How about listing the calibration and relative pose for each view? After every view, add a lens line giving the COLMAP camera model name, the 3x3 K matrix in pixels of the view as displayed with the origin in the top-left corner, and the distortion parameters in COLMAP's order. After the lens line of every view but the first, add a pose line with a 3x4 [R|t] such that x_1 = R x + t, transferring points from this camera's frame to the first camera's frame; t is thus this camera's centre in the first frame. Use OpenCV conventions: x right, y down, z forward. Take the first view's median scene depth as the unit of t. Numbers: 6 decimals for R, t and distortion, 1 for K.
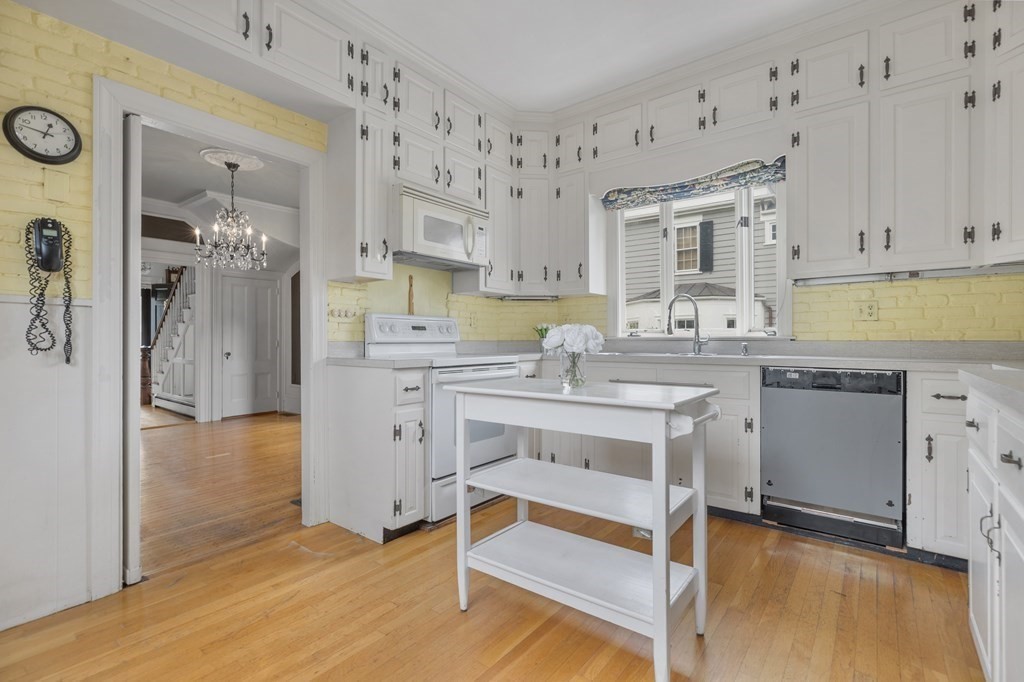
lens RADIAL K [[460.6, 0, 517.7], [0, 460.6, 342.4], [0, 0, 1]] dist [-0.009601, 0.004079]
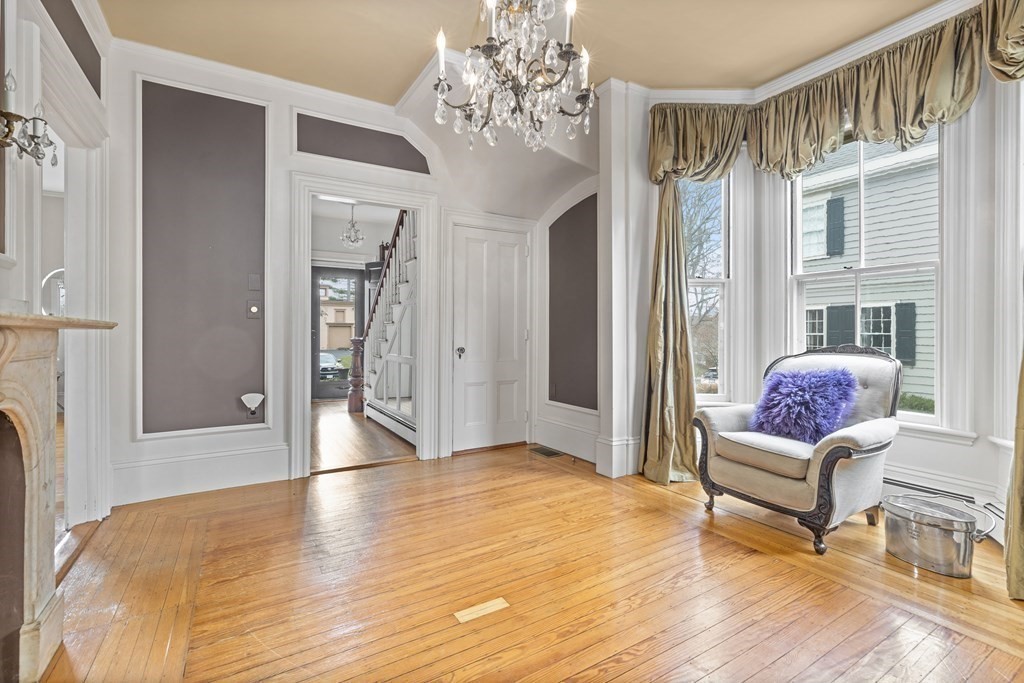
lens RADIAL K [[460.6, 0, 511.8], [0, 460.6, 335.8], [0, 0, 1]] dist [-0.009601, 0.004079]
pose [[0.930166, 0.003789, -0.367120, -0.302634], [-0.004678, 0.999988, -0.001531, 0.005791], [0.367109, 0.003142, 0.930173, 0.398280]]
